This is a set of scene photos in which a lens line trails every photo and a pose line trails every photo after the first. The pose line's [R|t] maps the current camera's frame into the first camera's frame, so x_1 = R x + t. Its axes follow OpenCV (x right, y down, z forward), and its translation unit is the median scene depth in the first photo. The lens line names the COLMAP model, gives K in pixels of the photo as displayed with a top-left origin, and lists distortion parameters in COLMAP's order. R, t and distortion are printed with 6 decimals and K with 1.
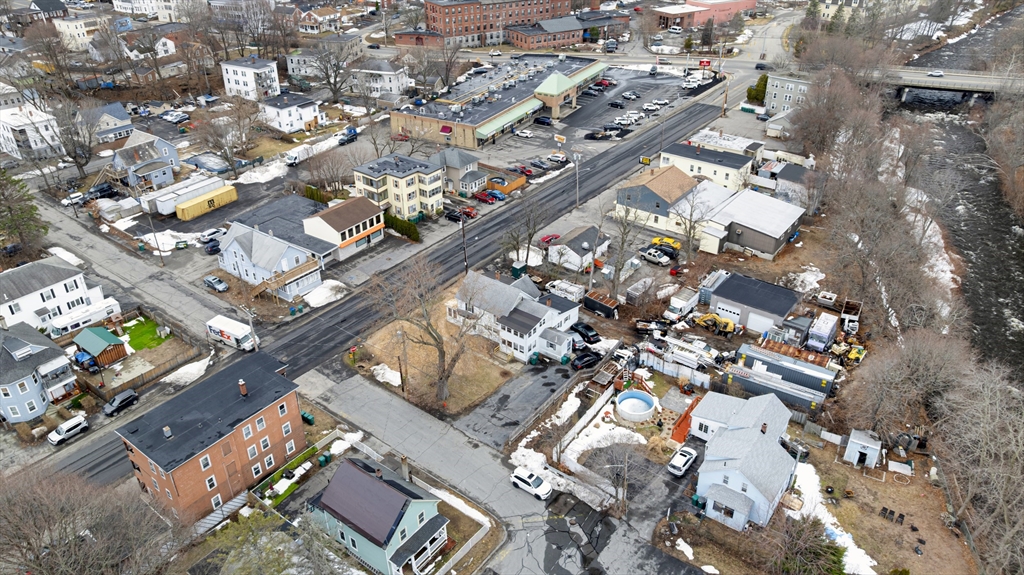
lens RADIAL K [[717.6, 0, 516.4], [0, 717.6, 286.2], [0, 0, 1]] dist [-0.021878, -0.002996]
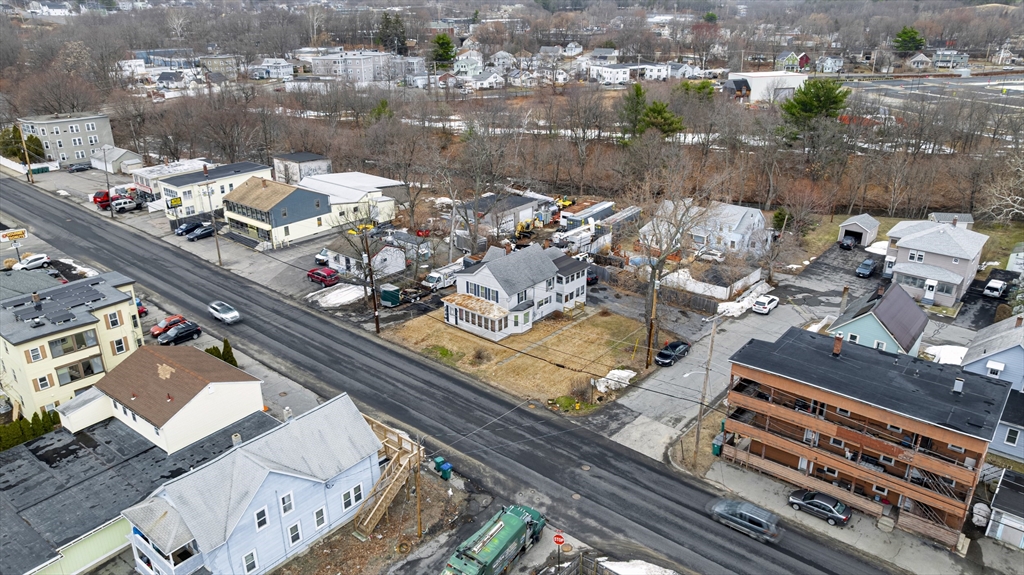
lens RADIAL K [[717.6, 0, 516.0], [0, 717.6, 289.9], [0, 0, 1]] dist [-0.021878, -0.002996]
pose [[0.044873, -0.380599, 0.923651, -0.822868], [0.505869, 0.805934, 0.307517, -0.230199], [-0.861443, 0.453447, 0.228698, 0.855927]]
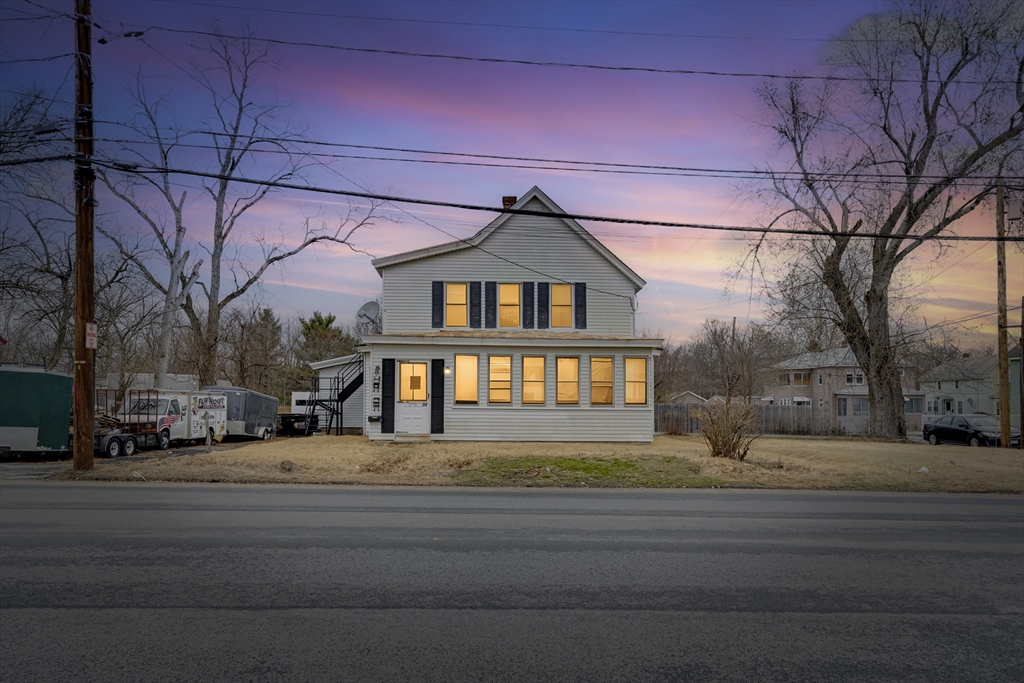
lens RADIAL K [[702.0, 0, 497.1], [0, 702.0, 381.6], [0, 0, 1]] dist [-0.002637, -0.003287]
pose [[-0.621054, 0.020688, 0.783495, -0.234118], [0.390678, 0.874781, 0.286580, -0.038006], [-0.679458, 0.484076, -0.551369, 1.217804]]
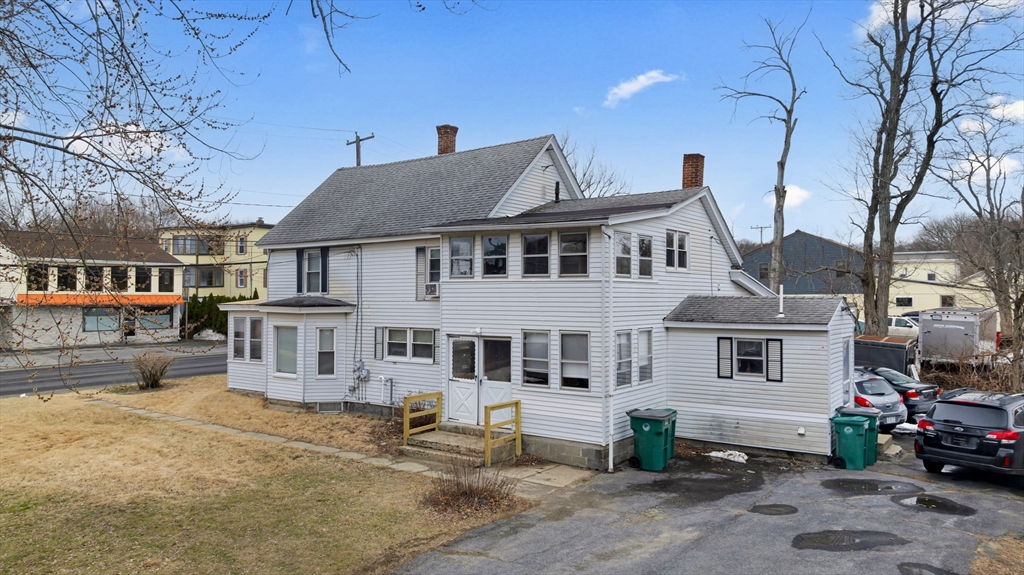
lens RADIAL K [[717.6, 0, 515.9], [0, 717.6, 283.4], [0, 0, 1]] dist [-0.021878, -0.002996]
pose [[0.999685, -0.005957, 0.024392, -0.009206], [0.017648, 0.857715, -0.513822, 0.151640], [-0.017861, 0.514091, 0.857550, 0.848528]]
